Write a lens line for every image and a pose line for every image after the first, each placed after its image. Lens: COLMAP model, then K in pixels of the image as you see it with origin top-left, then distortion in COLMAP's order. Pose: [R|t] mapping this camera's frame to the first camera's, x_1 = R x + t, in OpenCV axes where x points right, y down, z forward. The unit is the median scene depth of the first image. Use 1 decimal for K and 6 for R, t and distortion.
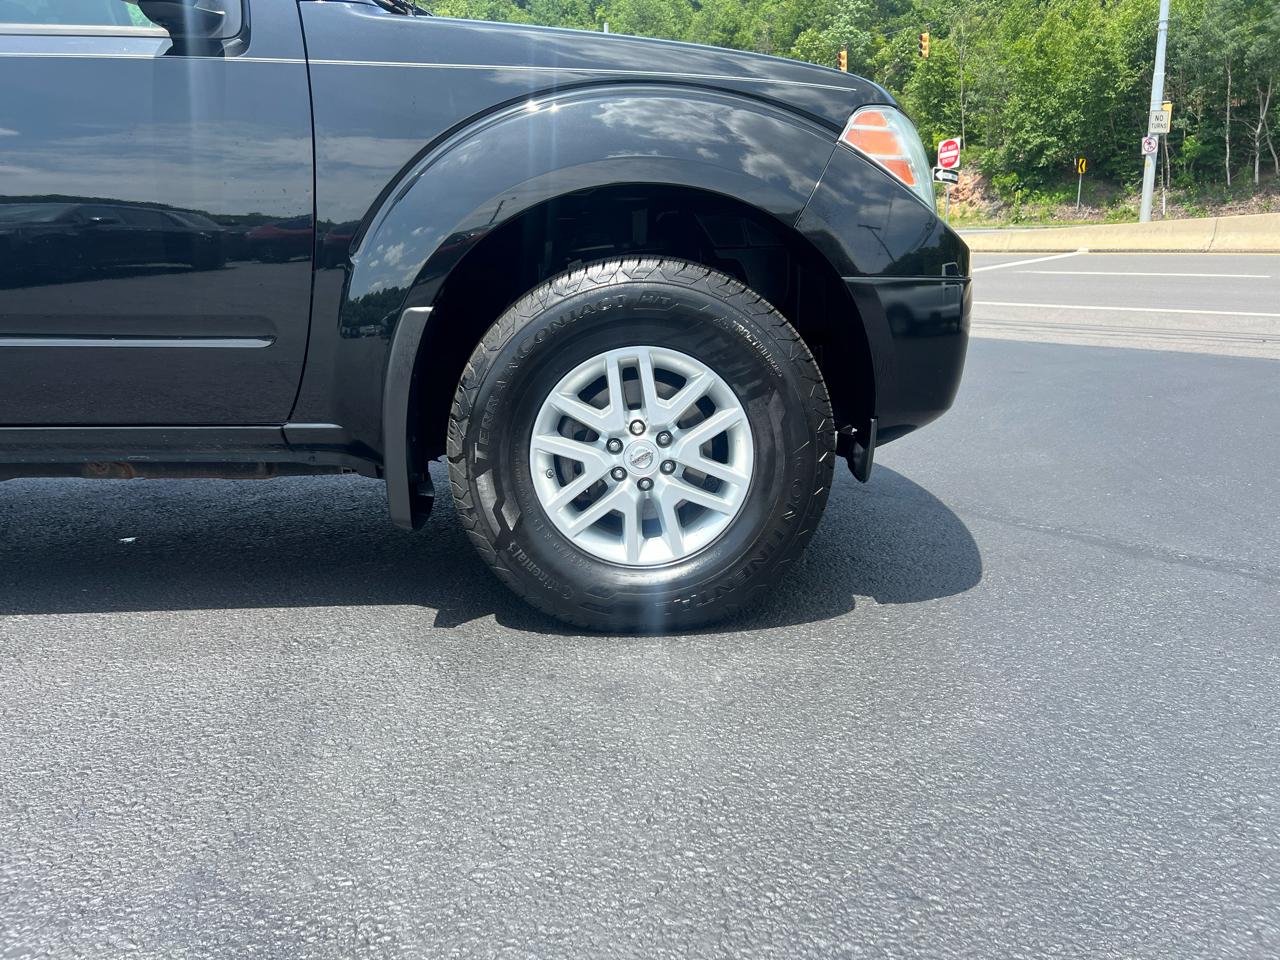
lens RADIAL K [[949.6, 0, 622.3], [0, 949.6, 485.7], [0, 0, 1]] dist [0.032103, -0.047056]
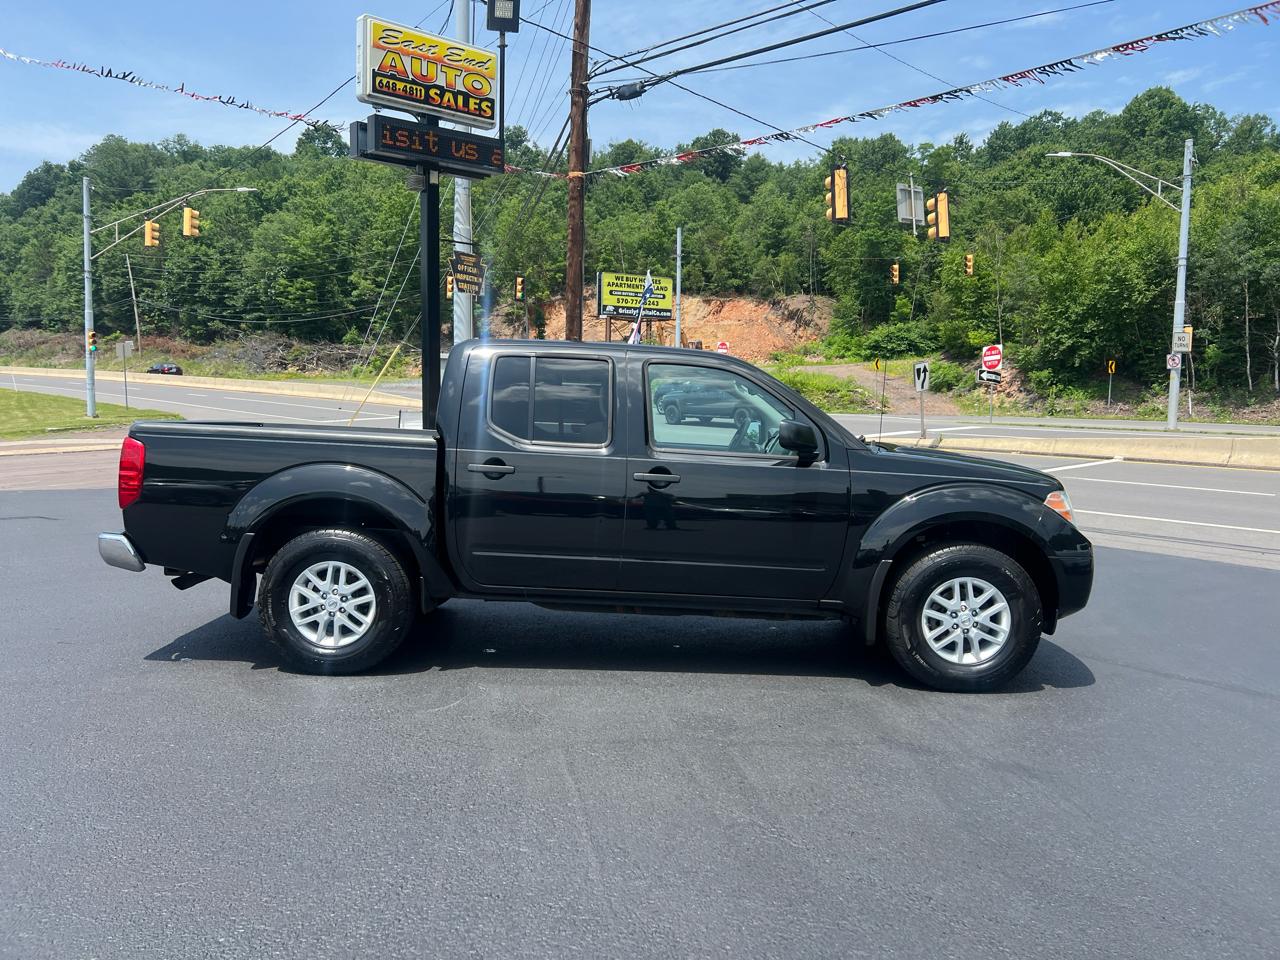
lens RADIAL K [[942.8, 0, 632.3], [0, 942.8, 488.4], [0, 0, 1]] dist [0.029253, -0.038479]
pose [[0.998595, 0.045084, -0.027847, -0.054345], [-0.048994, 0.985730, -0.161046, 0.004939], [0.020190, 0.162185, 0.986554, -0.104989]]
